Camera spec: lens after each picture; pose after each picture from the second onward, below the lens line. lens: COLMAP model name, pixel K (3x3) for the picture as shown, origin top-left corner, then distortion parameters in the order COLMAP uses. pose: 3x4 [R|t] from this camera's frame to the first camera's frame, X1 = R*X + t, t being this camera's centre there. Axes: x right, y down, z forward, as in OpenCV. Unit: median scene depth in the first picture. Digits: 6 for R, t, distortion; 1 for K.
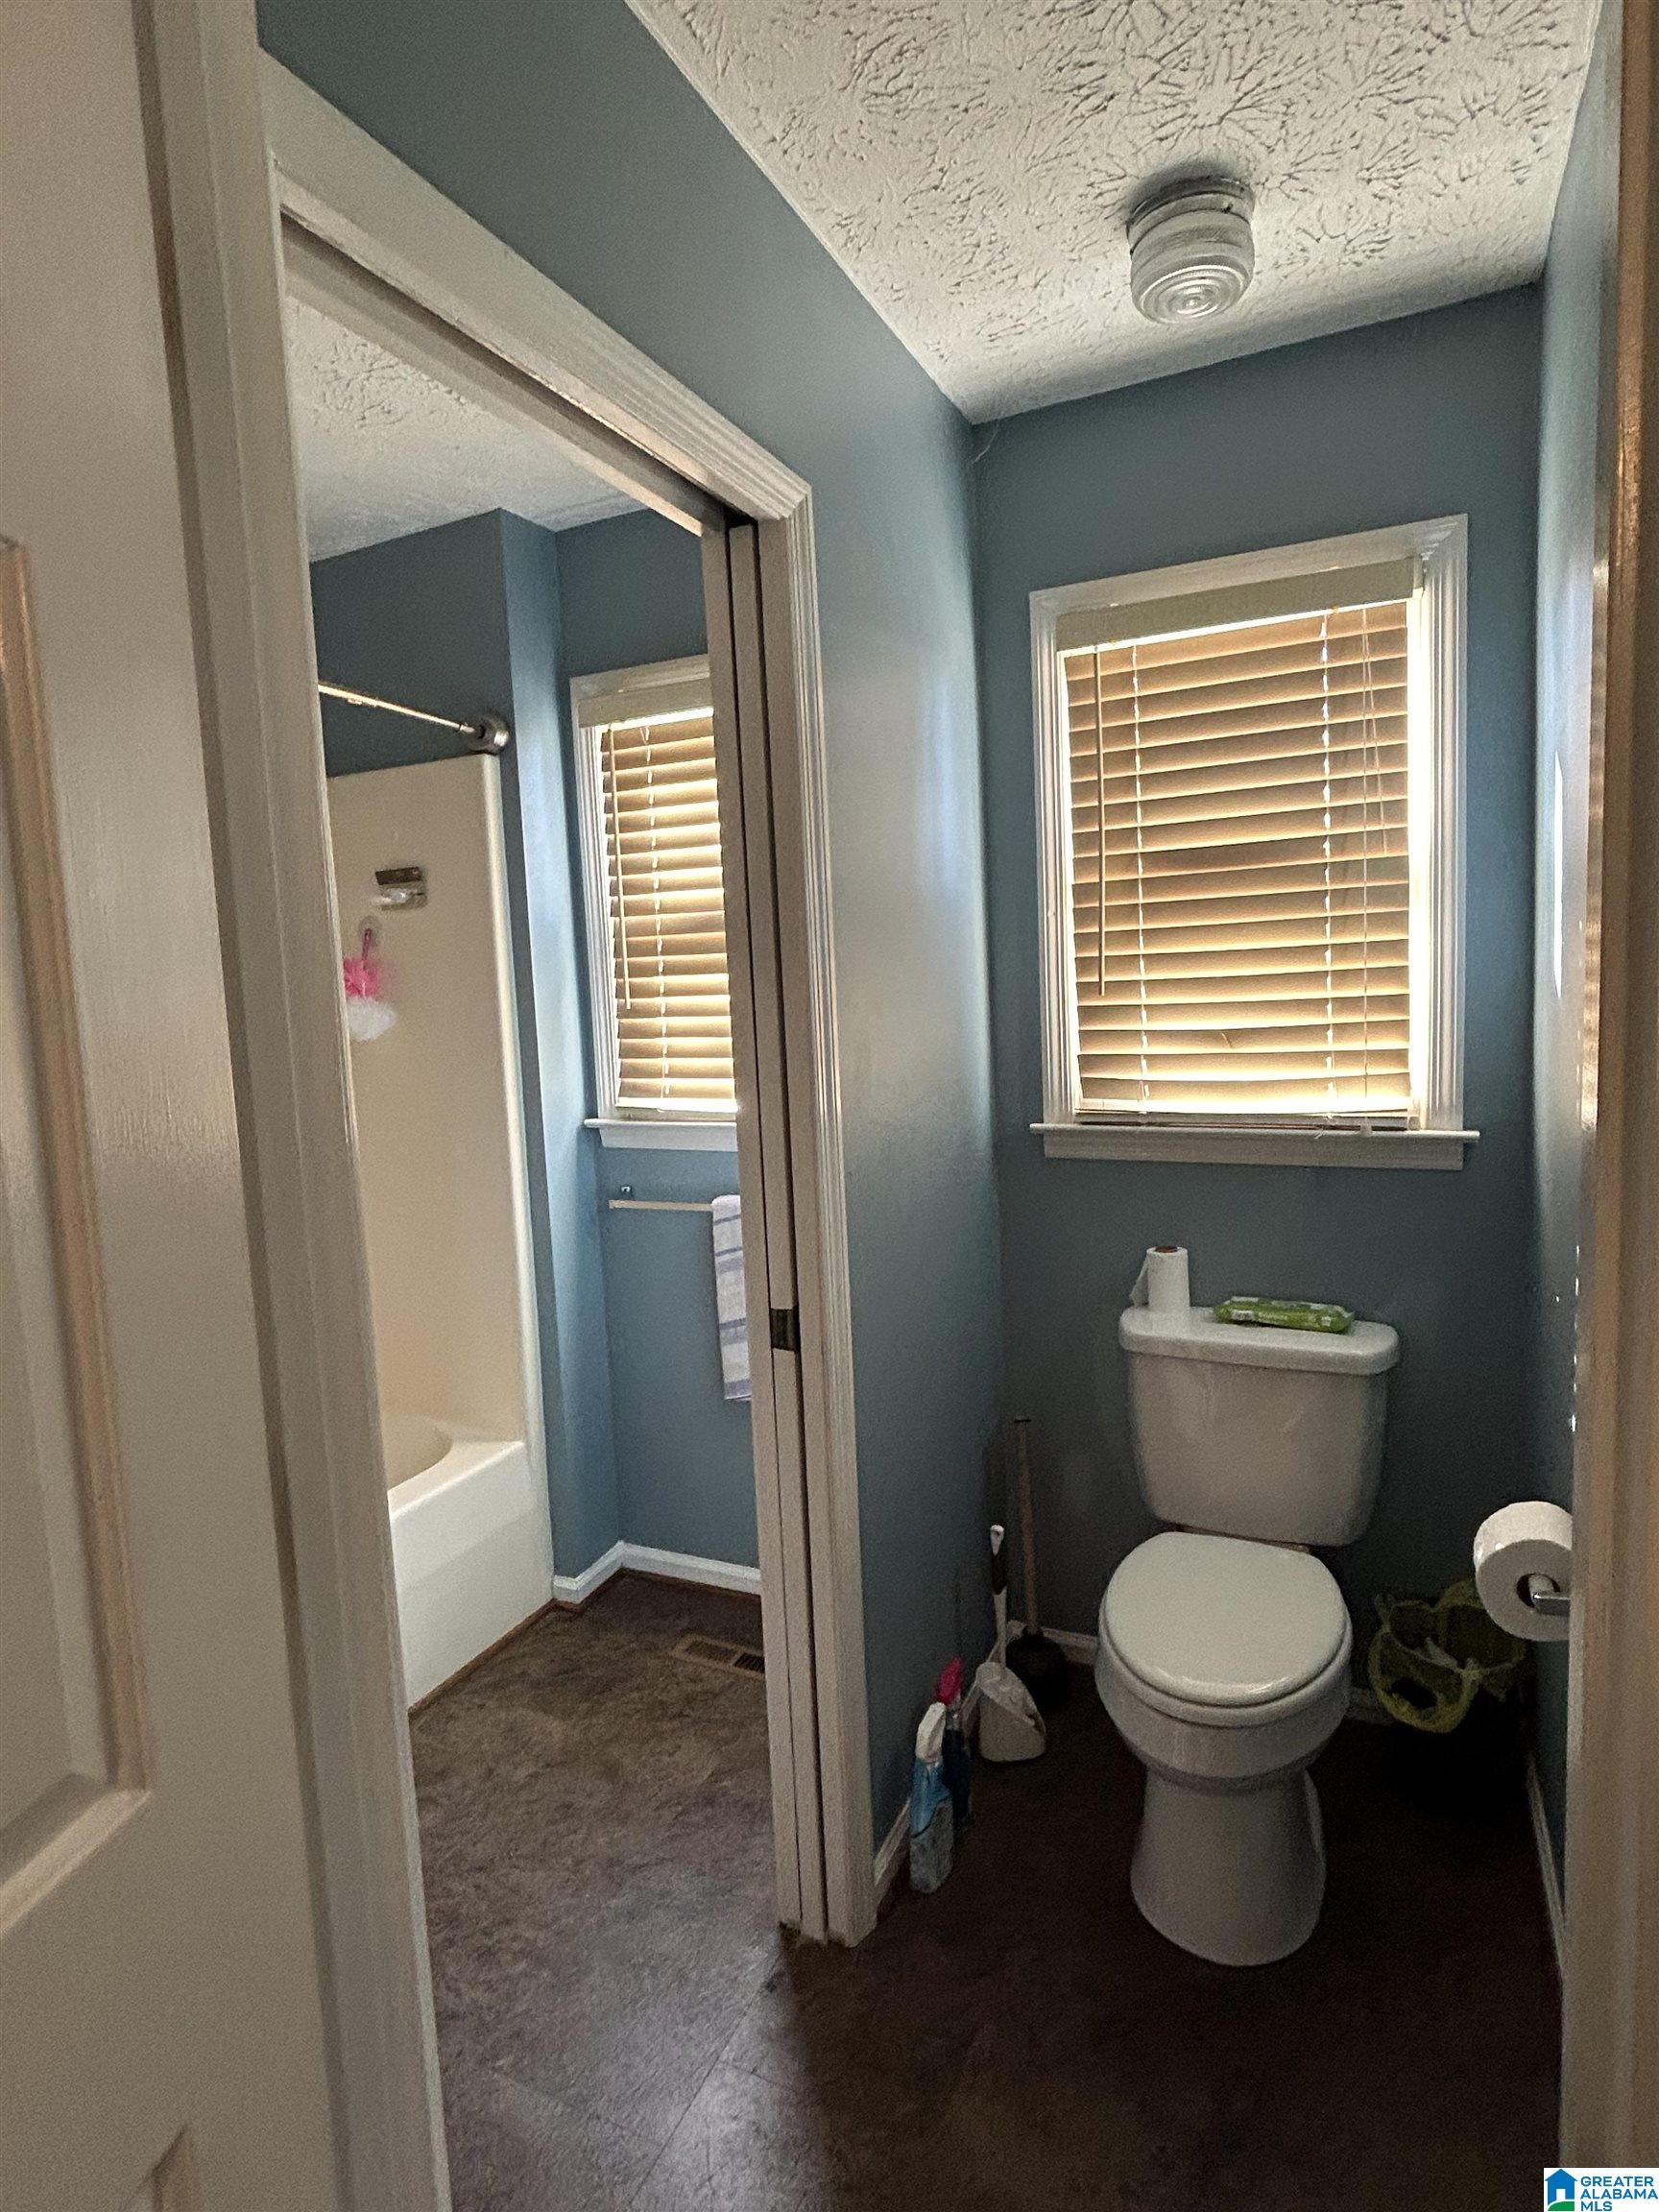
lens RADIAL K [[1185.6, 0, 835.1], [0, 1185.6, 1103.9], [0, 0, 1]] dist [-0.007744, 0.007269]
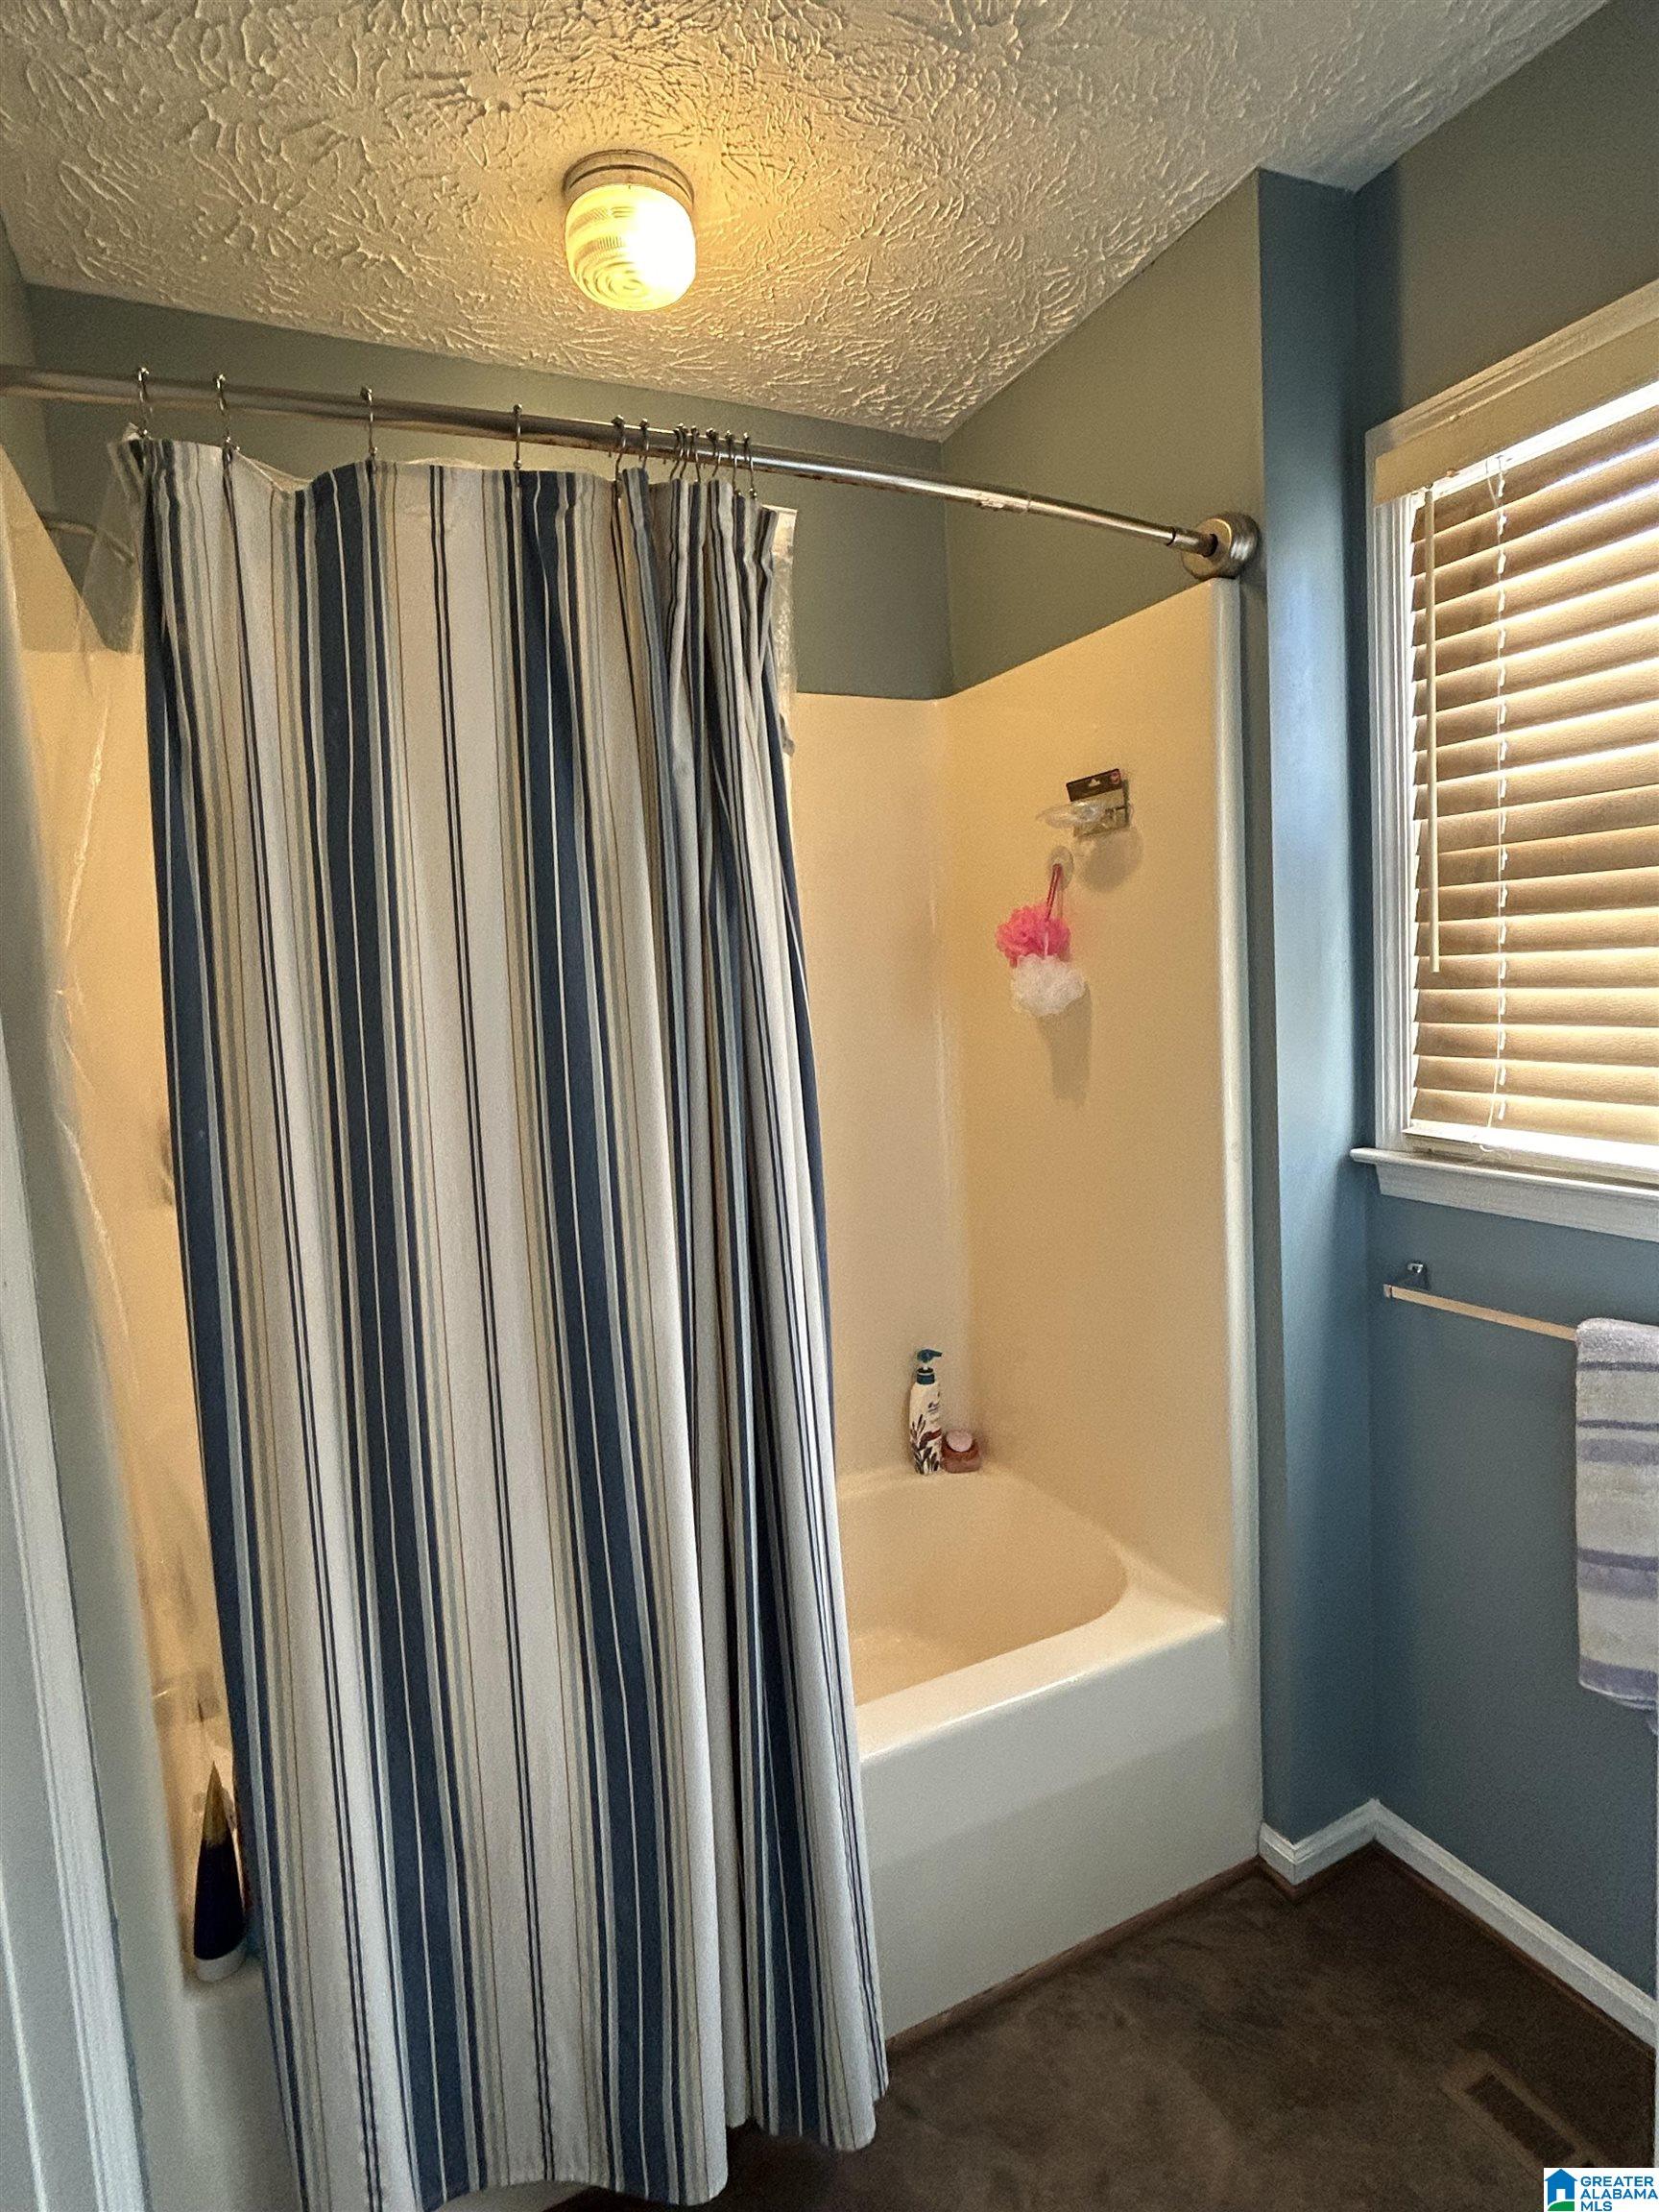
lens RADIAL K [[1185.6, 0, 840.6], [0, 1185.6, 1096.5], [0, 0, 1]] dist [-0.007744, 0.007269]
pose [[0.778718, 0.062103, -0.624293, -0.032595], [-0.037215, 0.997909, 0.052848, -0.038691], [0.626269, -0.017921, 0.779401, 0.348762]]
